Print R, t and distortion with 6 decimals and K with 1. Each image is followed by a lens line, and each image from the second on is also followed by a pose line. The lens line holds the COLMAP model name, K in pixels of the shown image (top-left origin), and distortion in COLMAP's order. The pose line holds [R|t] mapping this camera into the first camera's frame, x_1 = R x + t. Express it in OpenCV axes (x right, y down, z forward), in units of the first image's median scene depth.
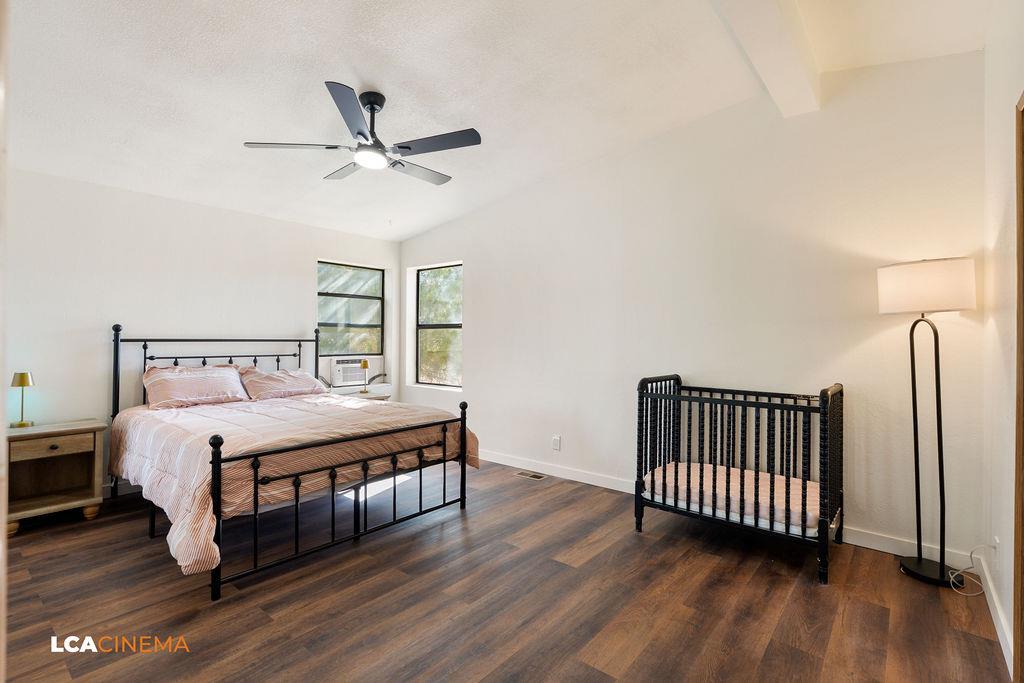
lens RADIAL K [[491.0, 0, 518.2], [0, 491.0, 341.3], [0, 0, 1]] dist [-0.008294, 0.002152]
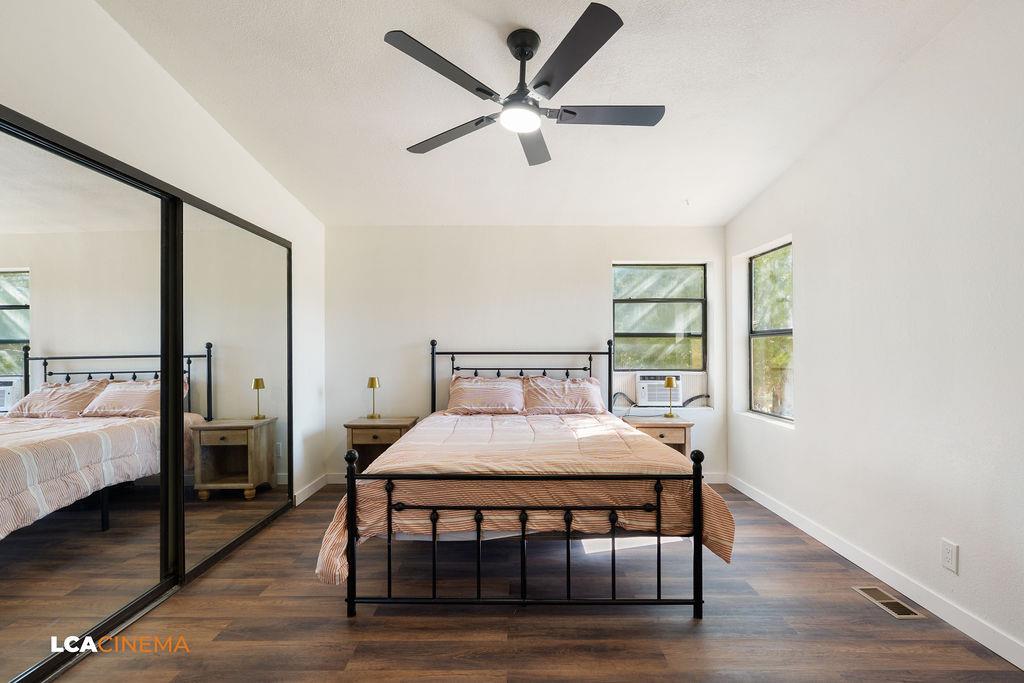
lens RADIAL K [[491.0, 0, 509.3], [0, 491.0, 344.9], [0, 0, 1]] dist [-0.008294, 0.002152]
pose [[0.622888, -0.011710, -0.782223, 0.222015], [0.000115, 0.999889, -0.014876, -0.004133], [0.782311, 0.009176, 0.622820, 0.384278]]
